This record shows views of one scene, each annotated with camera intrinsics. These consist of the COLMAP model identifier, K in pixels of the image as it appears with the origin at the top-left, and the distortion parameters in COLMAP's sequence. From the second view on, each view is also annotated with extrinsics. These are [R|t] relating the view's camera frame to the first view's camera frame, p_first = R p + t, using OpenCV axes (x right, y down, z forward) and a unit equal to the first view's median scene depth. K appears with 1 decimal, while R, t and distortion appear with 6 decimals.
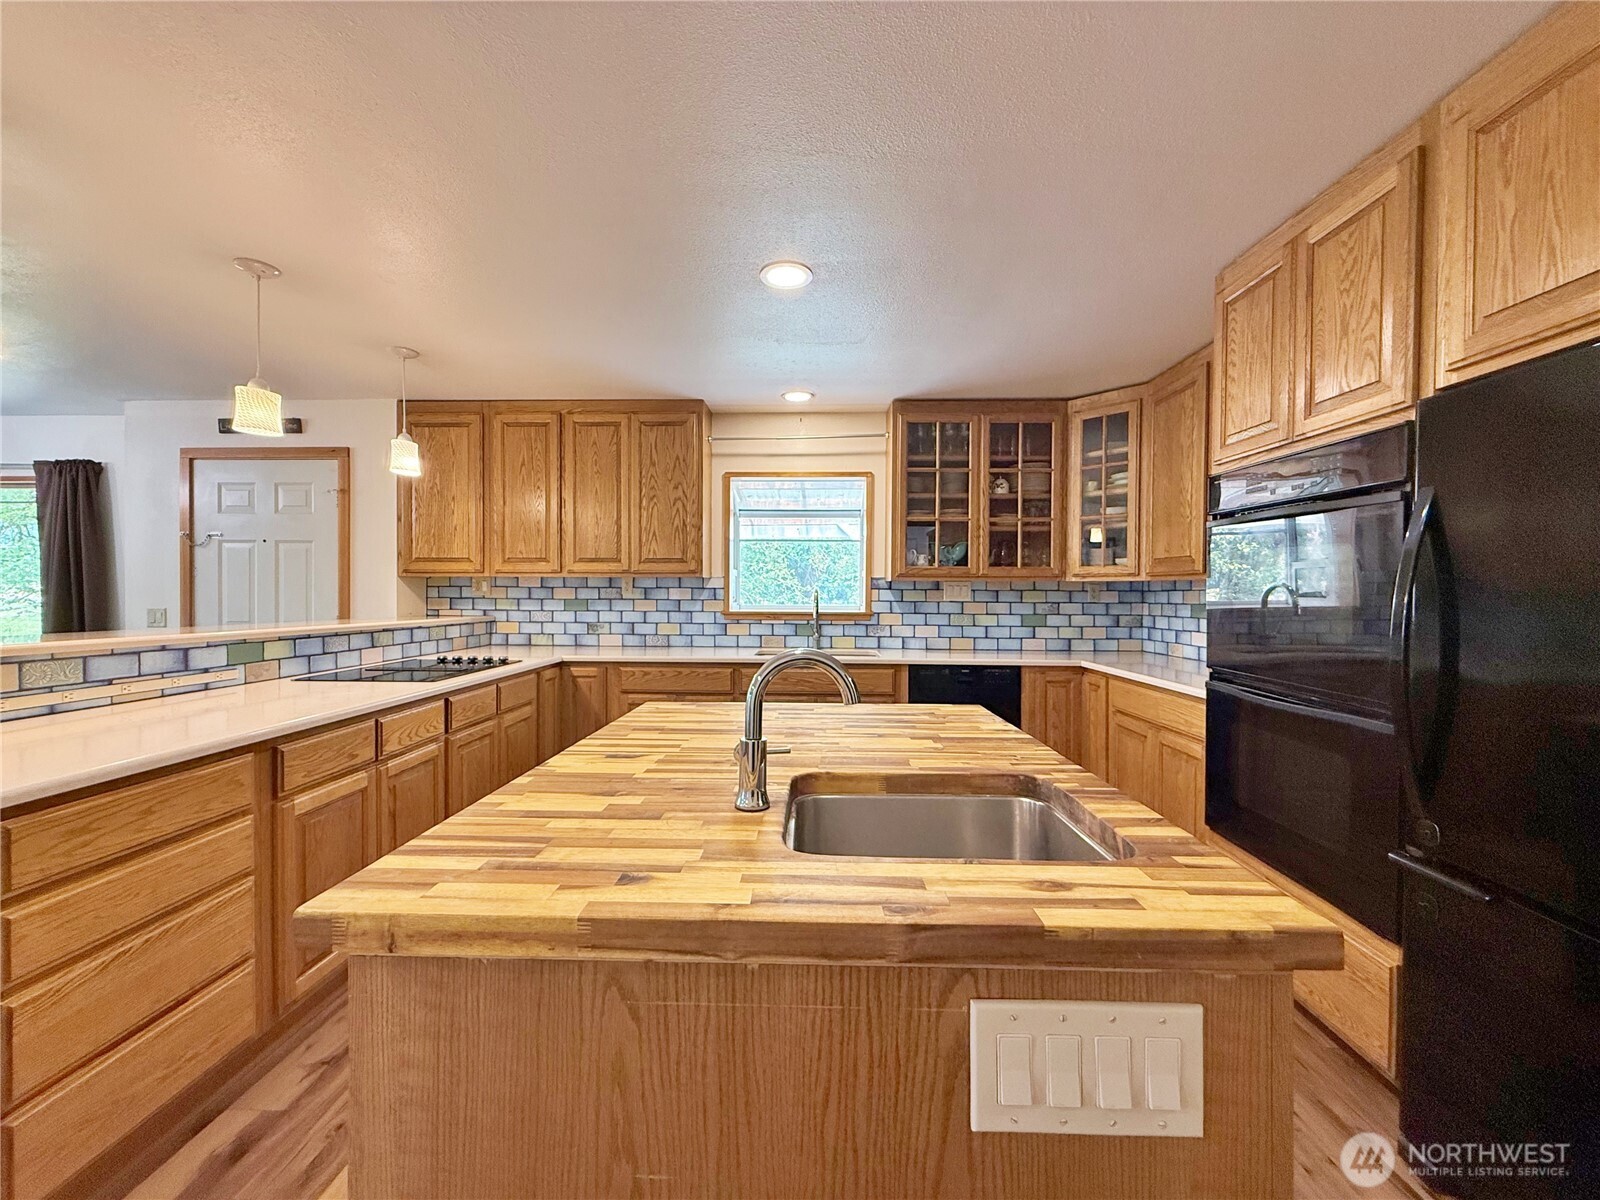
lens RADIAL K [[637.1, 0, 796.2], [0, 637.1, 600.0], [0, 0, 1]] dist [-0.001142, 0.000402]
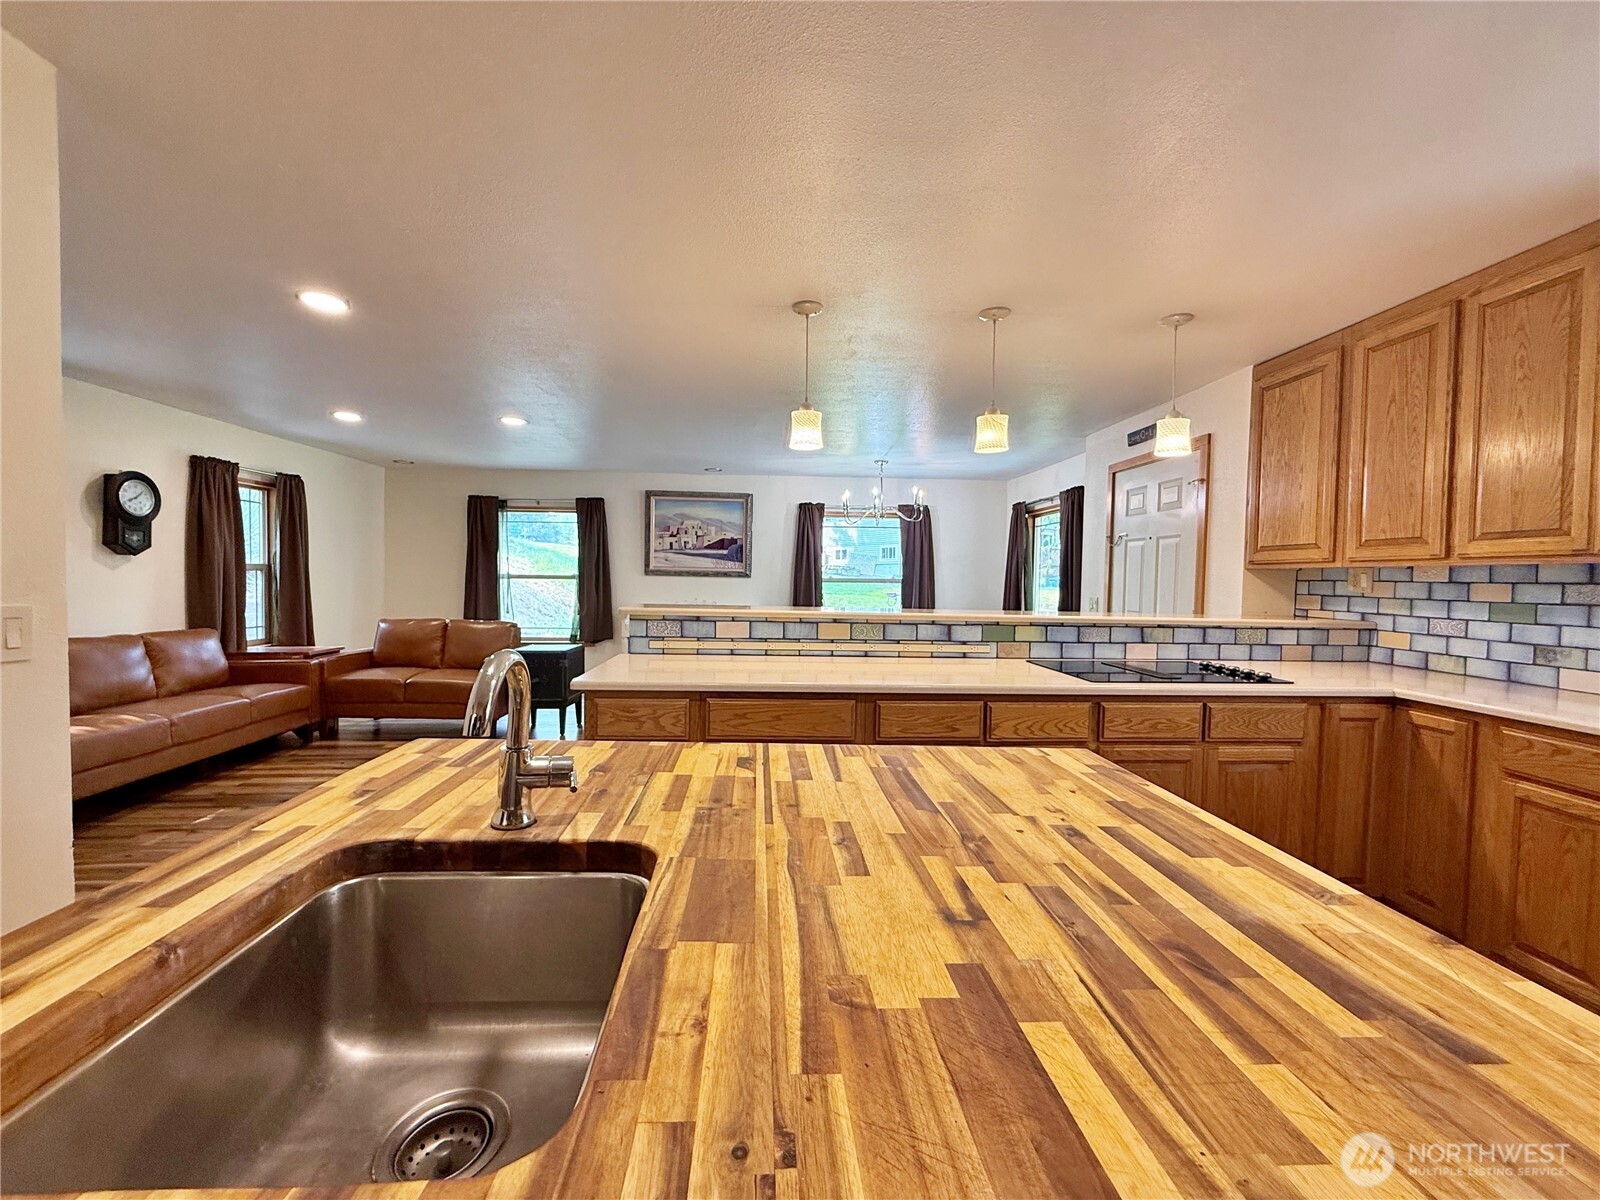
lens RADIAL K [[637.1, 0, 796.2], [0, 637.1, 600.0], [0, 0, 1]] dist [-0.001142, 0.000402]
pose [[0.087199, 0.032692, -0.995654, 0.199152], [-0.026913, 0.999174, 0.030450, -0.004459], [0.995827, 0.024140, 0.088007, 0.314899]]
